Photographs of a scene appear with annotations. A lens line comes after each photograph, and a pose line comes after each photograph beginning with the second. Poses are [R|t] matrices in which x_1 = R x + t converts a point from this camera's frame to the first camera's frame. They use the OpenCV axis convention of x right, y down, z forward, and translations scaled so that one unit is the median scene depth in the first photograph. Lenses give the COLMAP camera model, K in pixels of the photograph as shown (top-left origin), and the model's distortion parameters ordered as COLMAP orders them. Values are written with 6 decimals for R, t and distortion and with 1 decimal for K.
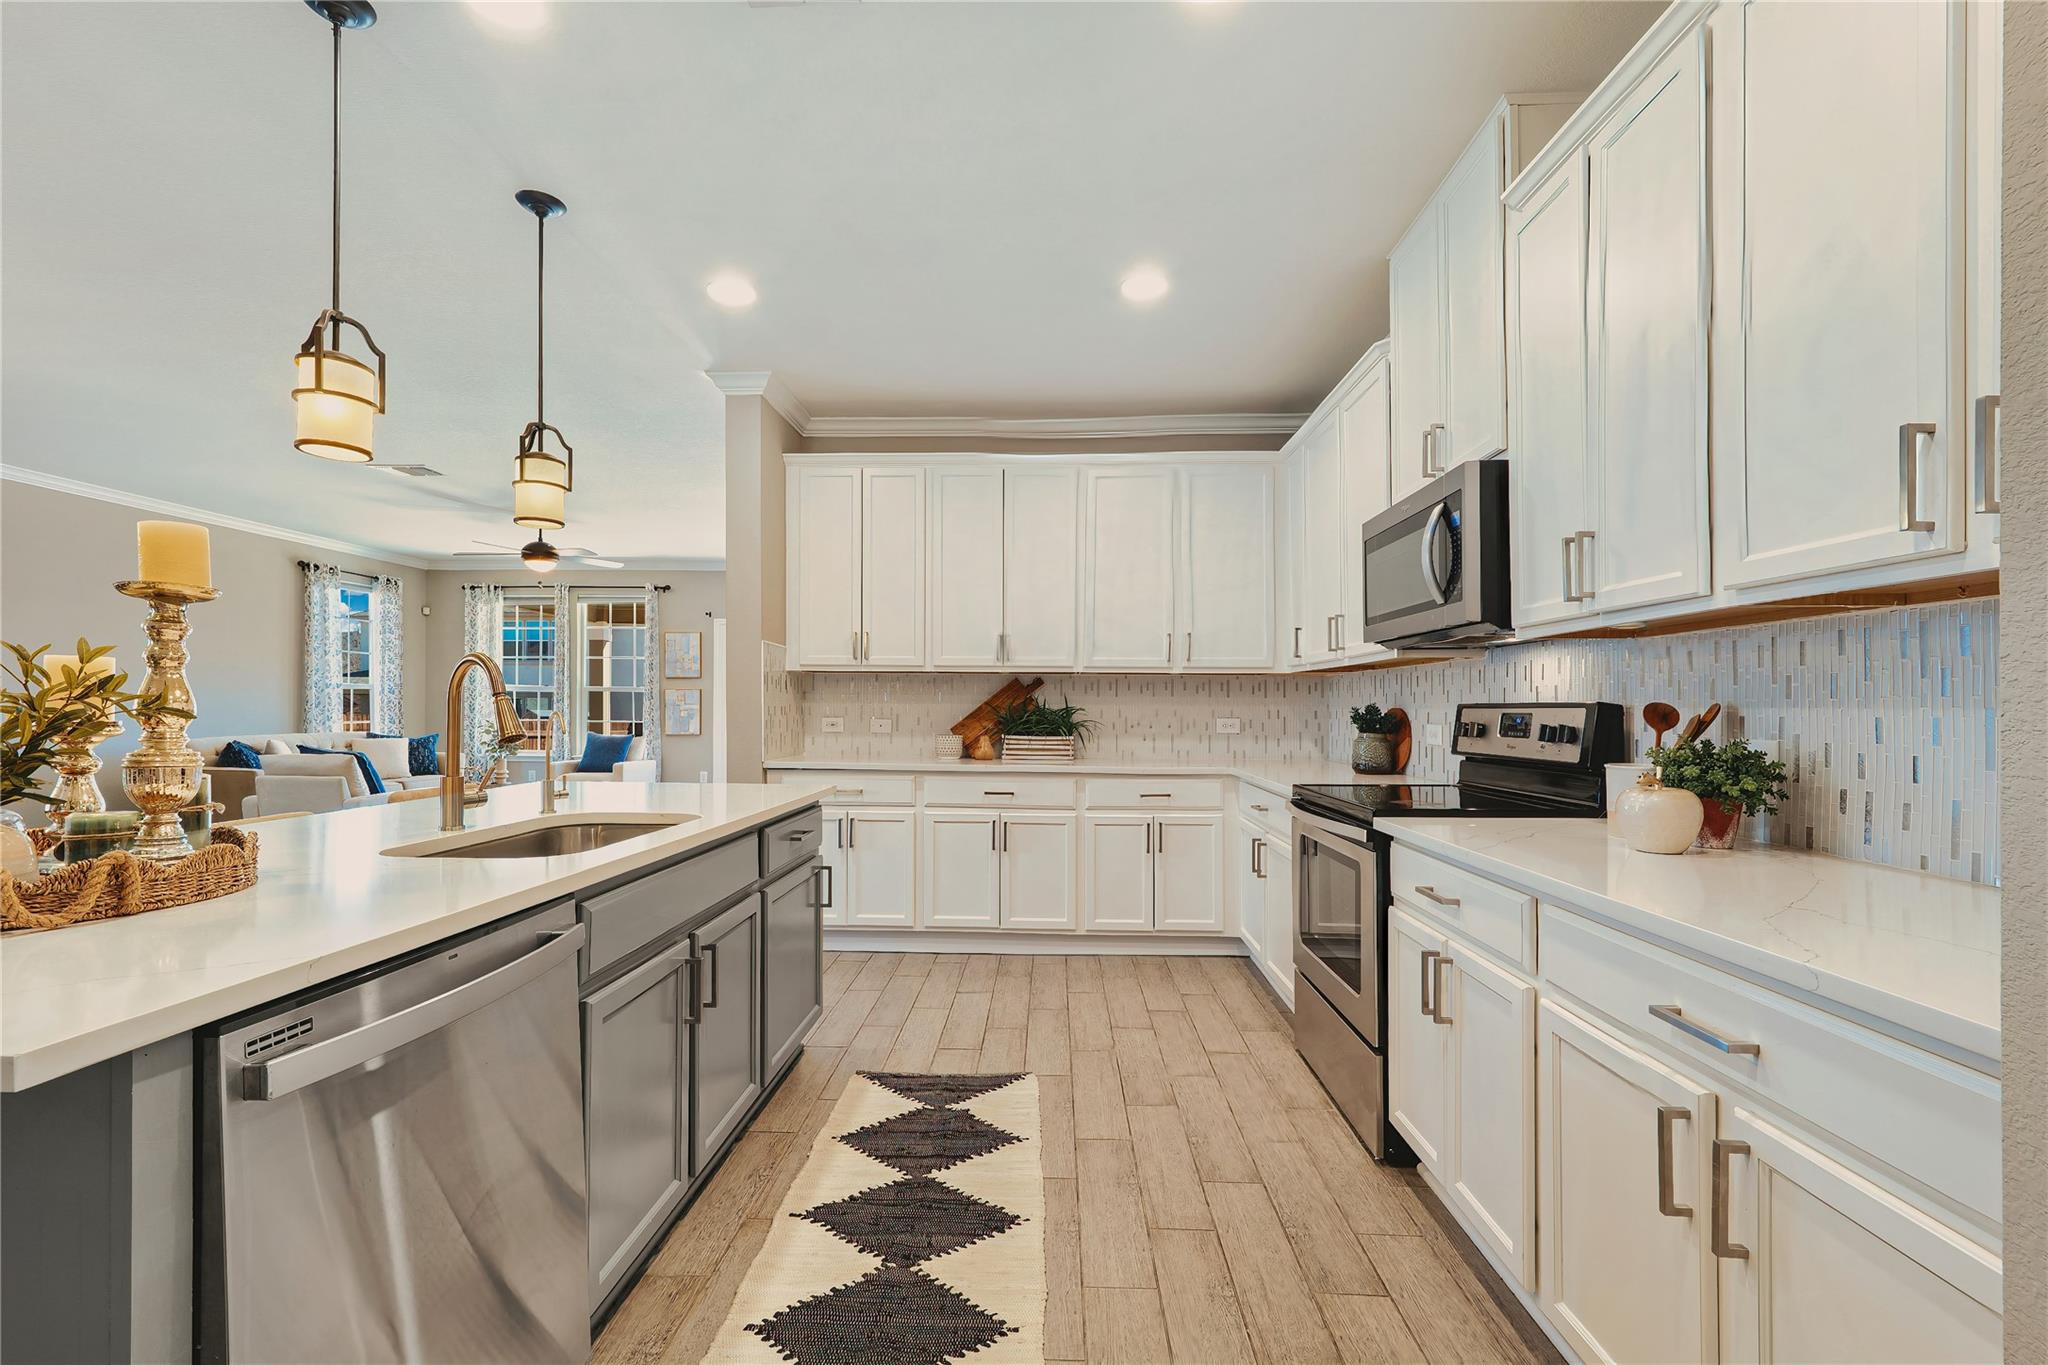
lens RADIAL K [[858.8, 0, 1014.1], [0, 858.8, 712.8], [0, 0, 1]] dist [-0.000195, 0.000236]
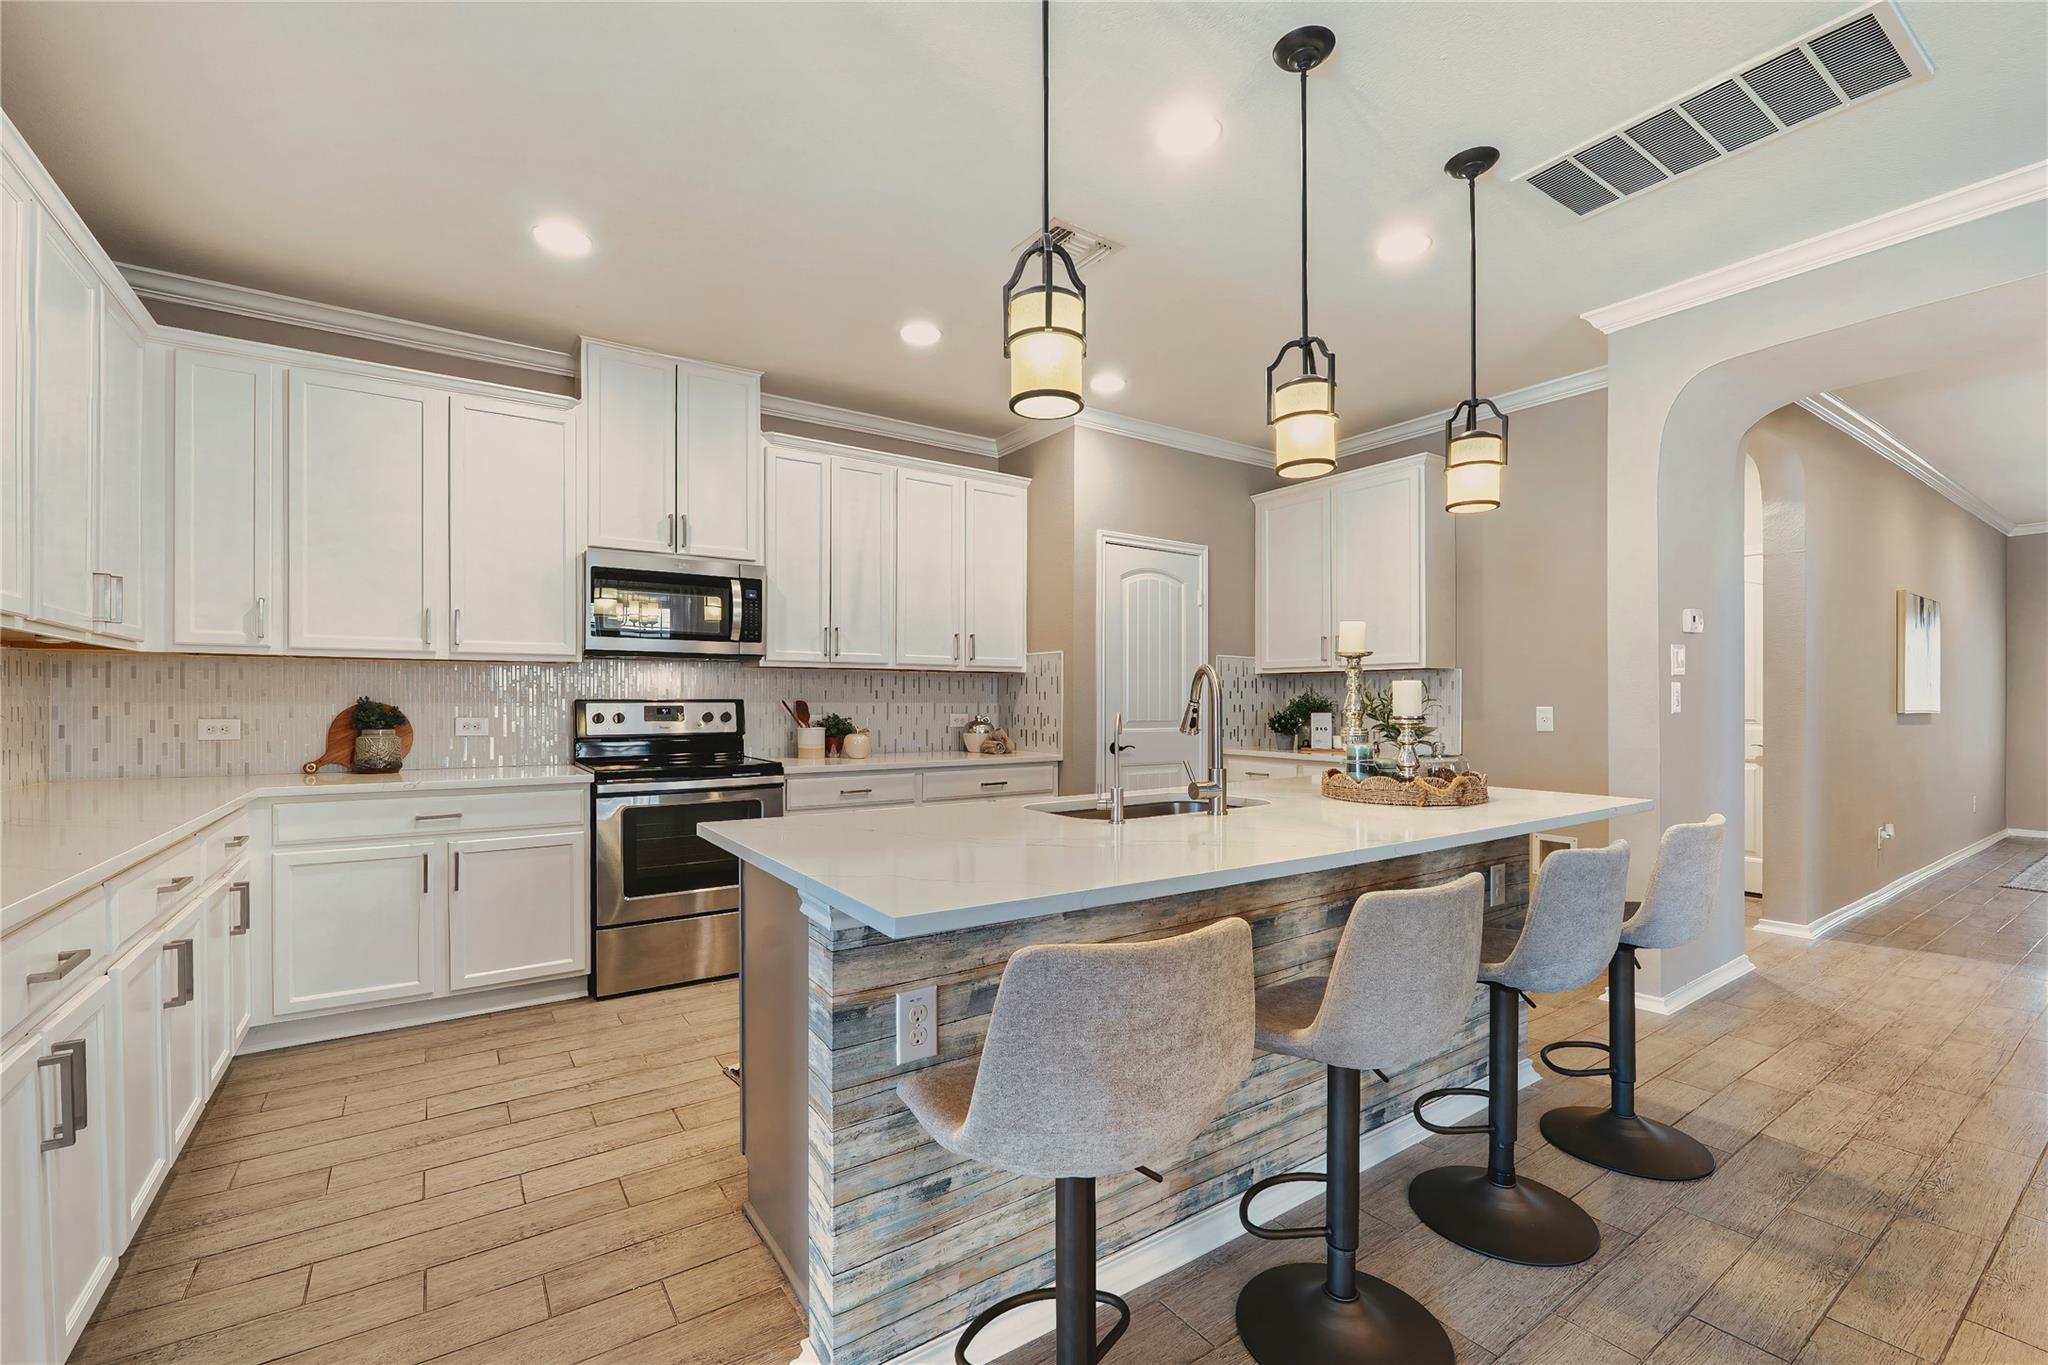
lens RADIAL K [[866.0, 0, 1015.1], [0, 866.0, 680.9], [0, 0, 1]] dist [-0.010204, -0.000079]
pose [[-0.596409, 0.005755, 0.802660, -0.344265], [-0.003575, 0.999945, -0.009825, -0.010086], [-0.802673, -0.008729, -0.596356, 0.456972]]
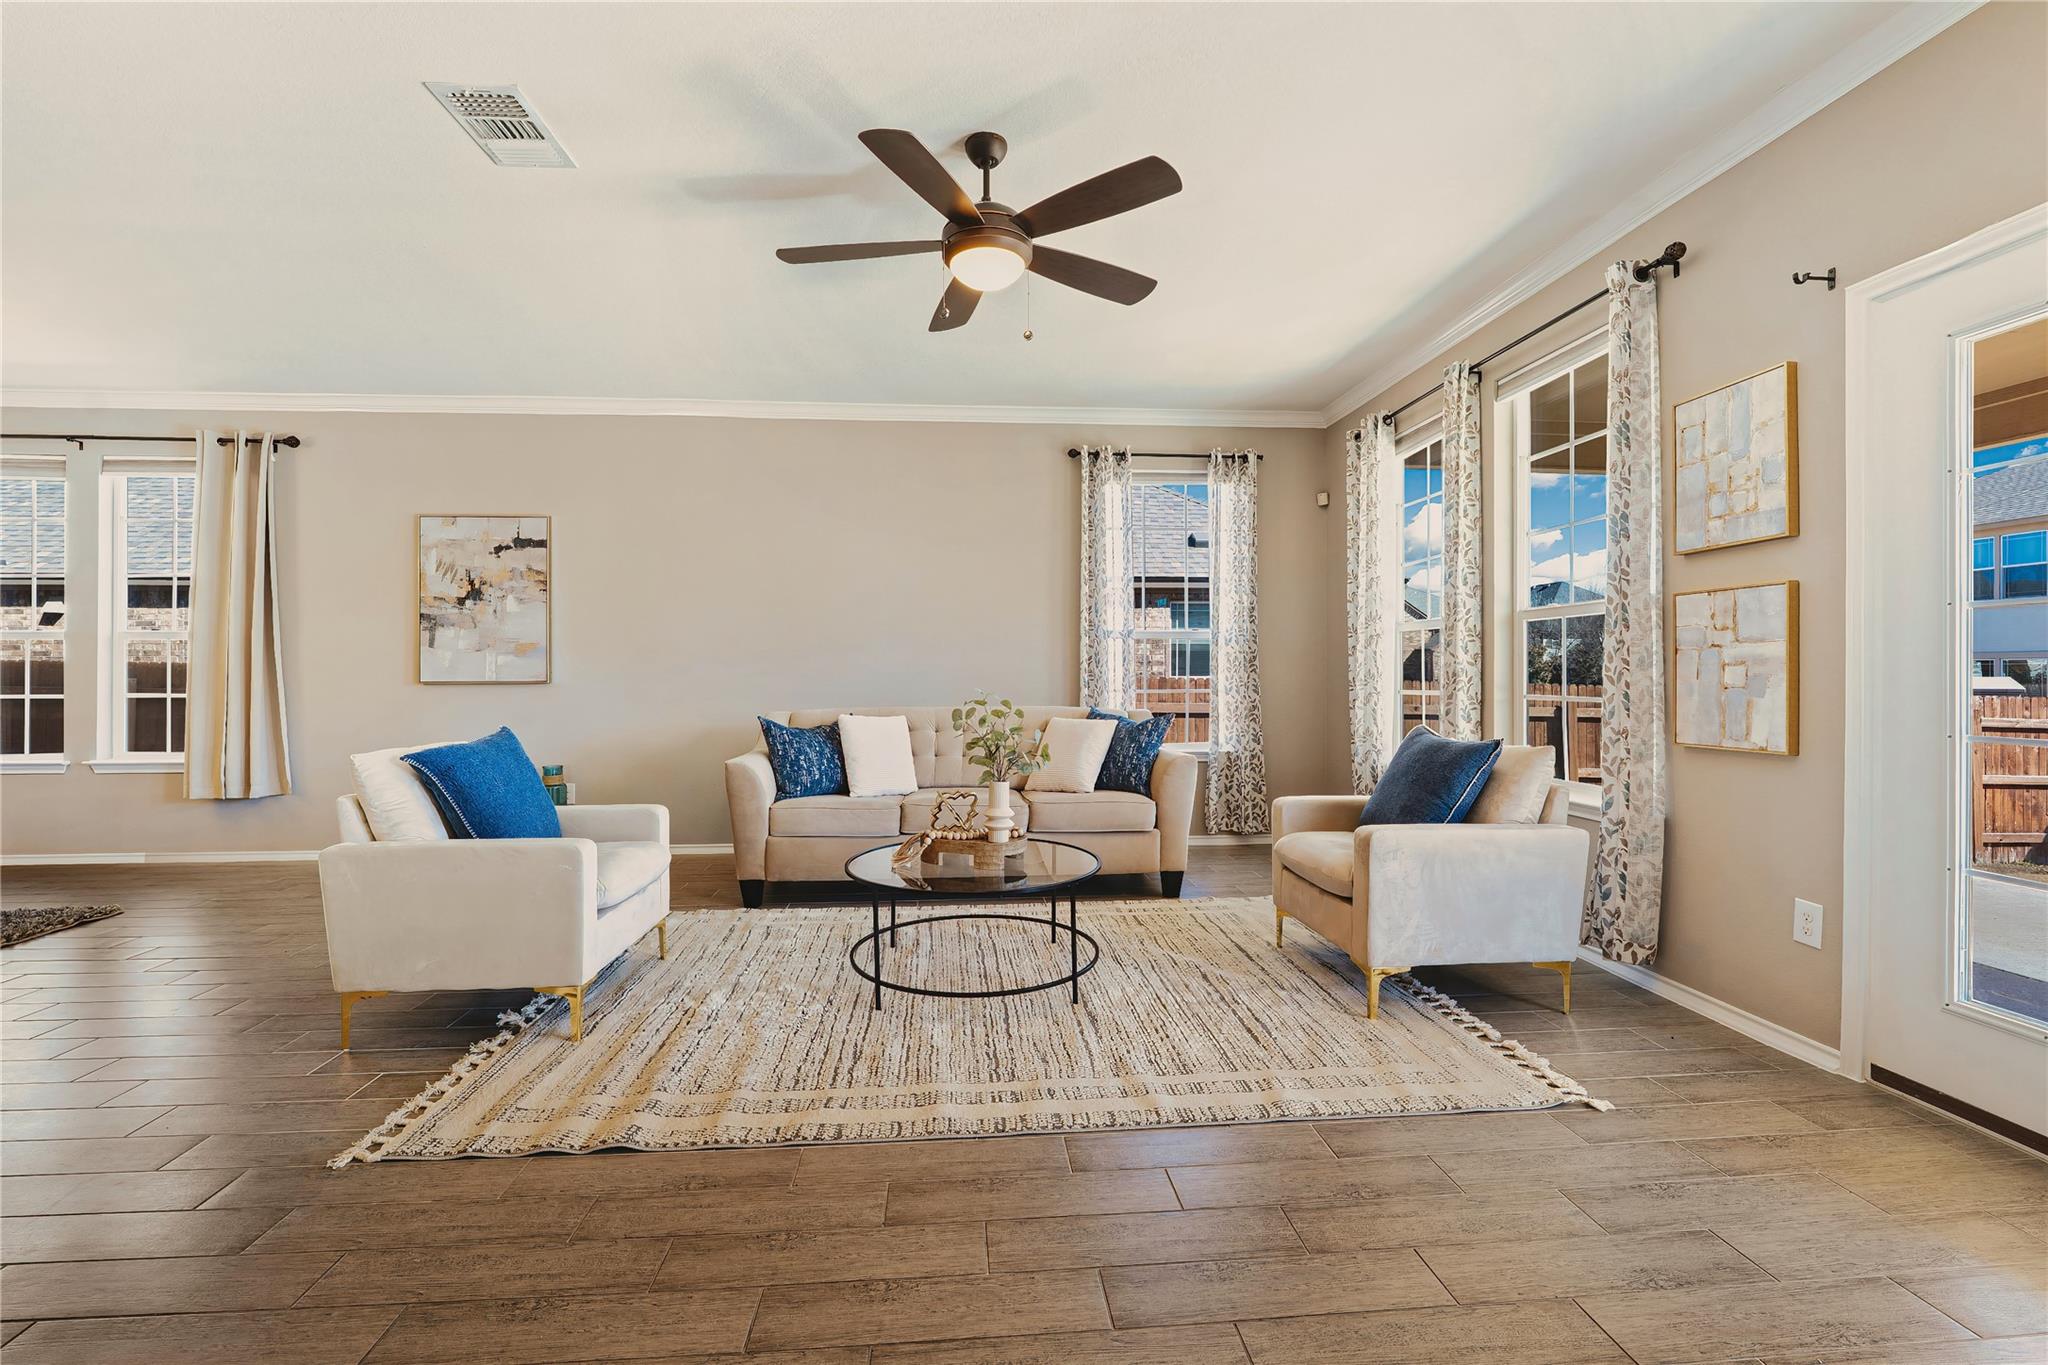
lens RADIAL K [[866.0, 0, 1015.1], [0, 866.0, 680.9], [0, 0, 1]] dist [-0.010204, -0.000079]
pose [[0.116361, 0.000421, -0.993207, -0.159461], [-0.004004, 0.999992, -0.000045, 0.004558], [0.993199, 0.003982, 0.116362, 0.873278]]
